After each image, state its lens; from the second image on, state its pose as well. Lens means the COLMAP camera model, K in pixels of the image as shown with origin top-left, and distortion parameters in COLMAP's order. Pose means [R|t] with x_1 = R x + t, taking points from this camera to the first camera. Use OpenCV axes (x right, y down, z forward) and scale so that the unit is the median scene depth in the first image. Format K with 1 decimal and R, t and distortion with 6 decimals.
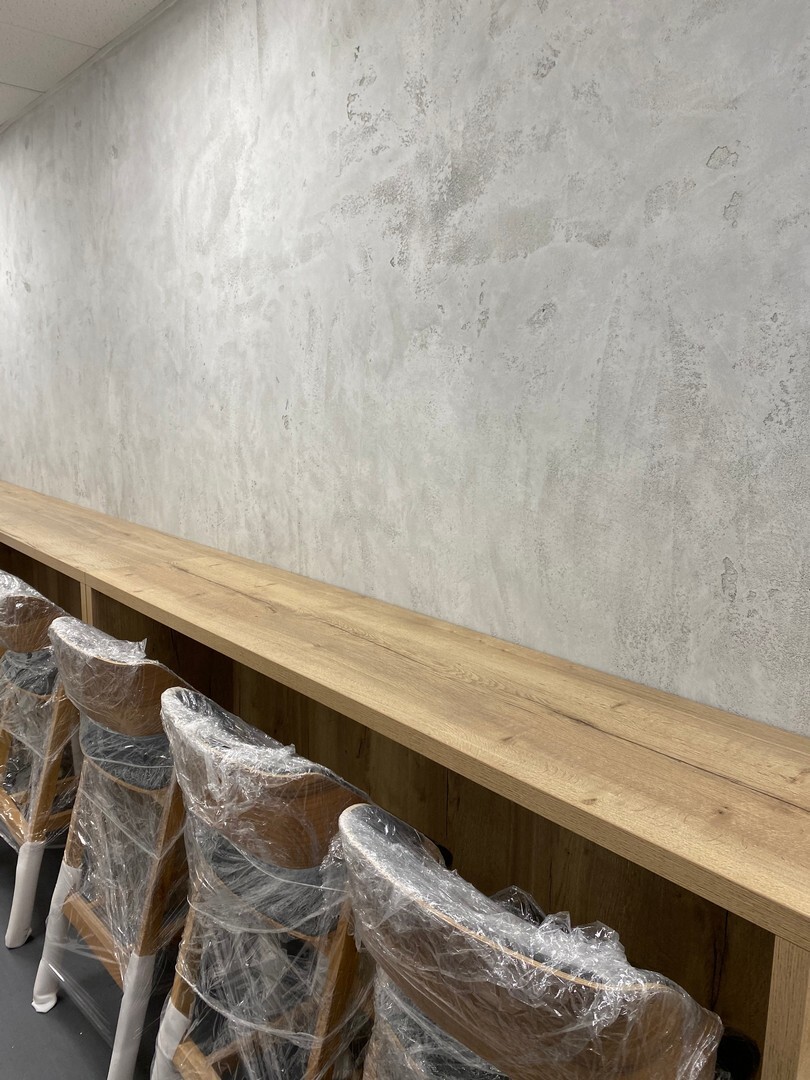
lens RADIAL K [[832.7, 0, 406.1], [0, 832.7, 537.5], [0, 0, 1]] dist [0.027502, -0.027912]
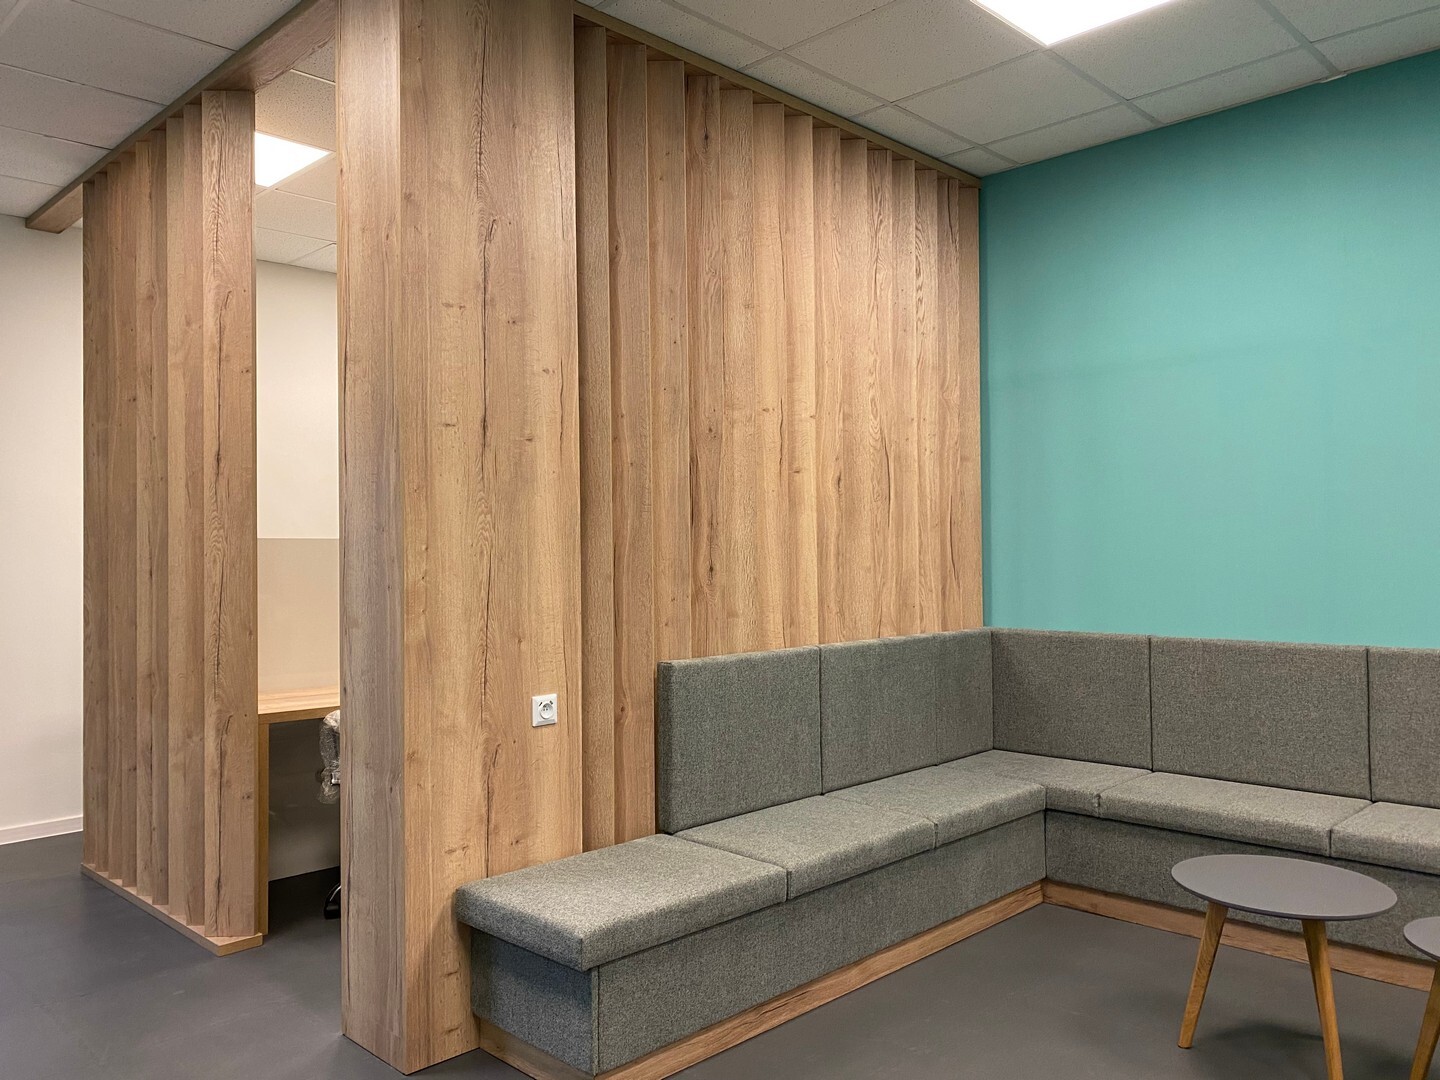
lens RADIAL K [[1110.2, 0, 715.7], [0, 1110.2, 532.9], [0, 0, 1]] dist [0.027502, -0.027912]
pose [[-0.529276, -0.659966, -0.533209, 0.745629], [-0.630509, -0.114582, 0.767678, -1.333023], [-0.567738, 0.742506, -0.355469, 1.245350]]
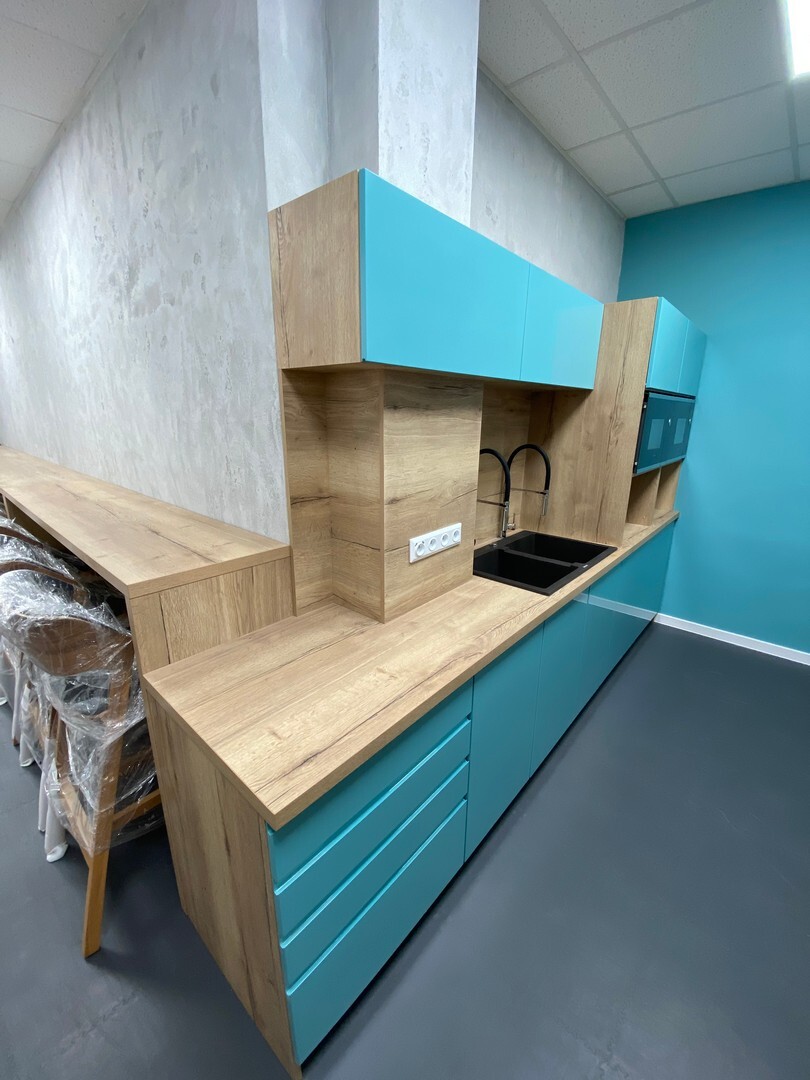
lens RADIAL K [[437.5, 0, 402.2], [0, 437.5, 538.2], [0, 0, 1]] dist [0.008174, -0.006907]
pose [[0.991450, -0.044444, 0.122687, 0.523390], [0.031091, 0.993590, 0.108686, 0.097557], [-0.126731, -0.103943, 0.986476, -0.154884]]
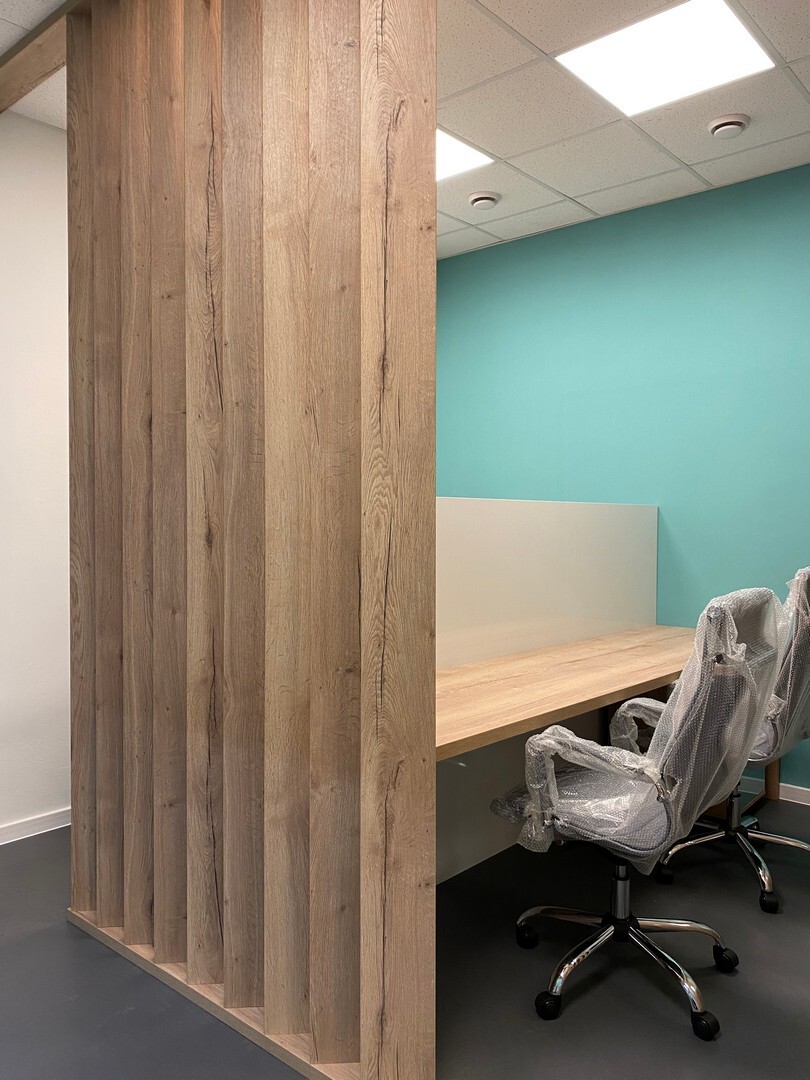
lens RADIAL K [[832.7, 0, 389.9], [0, 832.7, 538.2], [0, 0, 1]] dist [0.027502, -0.027912]
pose [[-0.487863, -0.646713, -0.586304, 0.668051], [-0.669194, -0.154193, 0.726914, 0.090211], [-0.560509, 0.746985, -0.357551, 1.437793]]
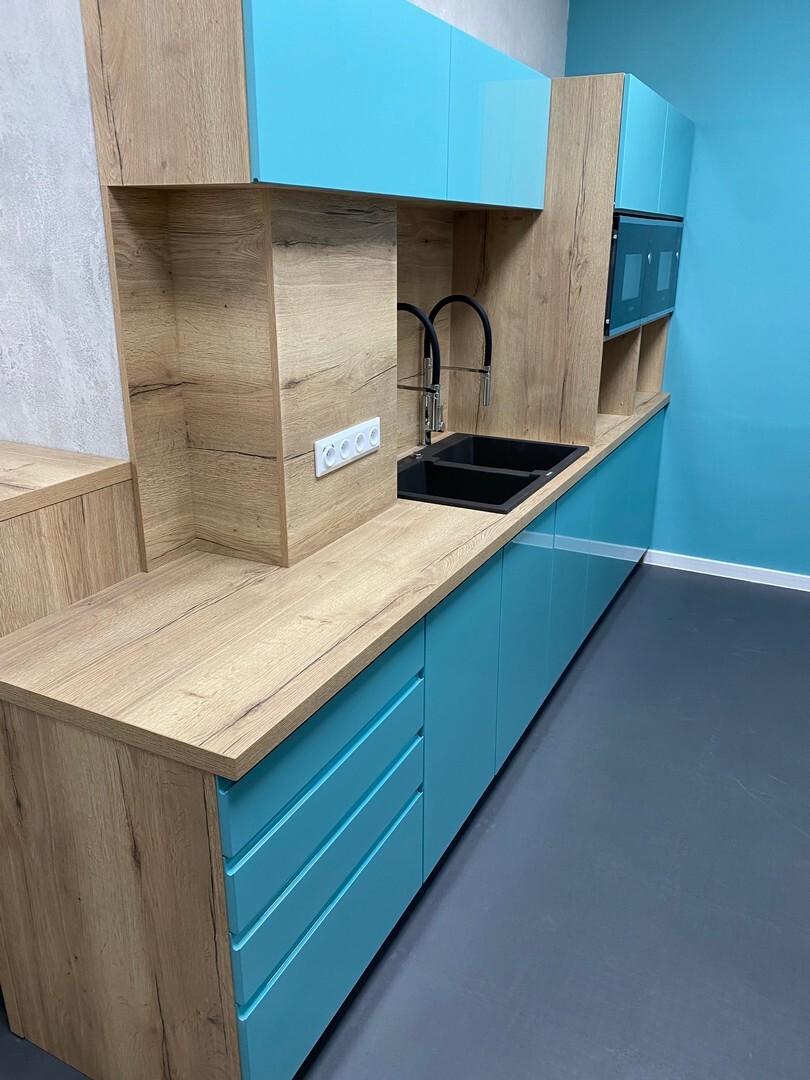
lens RADIAL K [[832.7, 0, 407.6], [0, 832.7, 534.0], [0, 0, 1]] dist [0.027502, -0.027912]
pose [[0.924876, -0.138369, 0.354202, 0.362580], [0.075281, 0.979638, 0.186125, 0.114875], [-0.372744, -0.145478, 0.916460, -0.377608]]
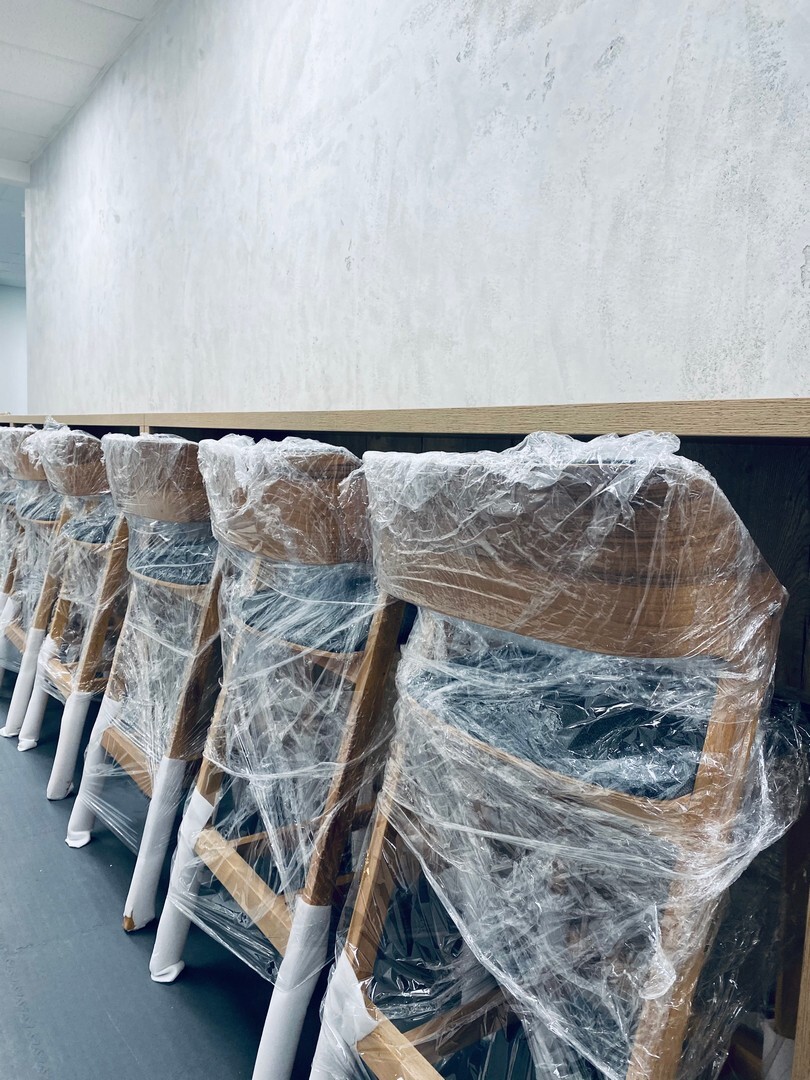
lens RADIAL K [[832.7, 0, 408.5], [0, 832.7, 534.2], [0, 0, 1]] dist [0.027502, -0.027912]
pose [[0.995014, 0.031775, -0.094538, 0.038199], [-0.037746, 0.997359, -0.062049, 0.309922], [0.092317, 0.065308, 0.993586, 0.061252]]
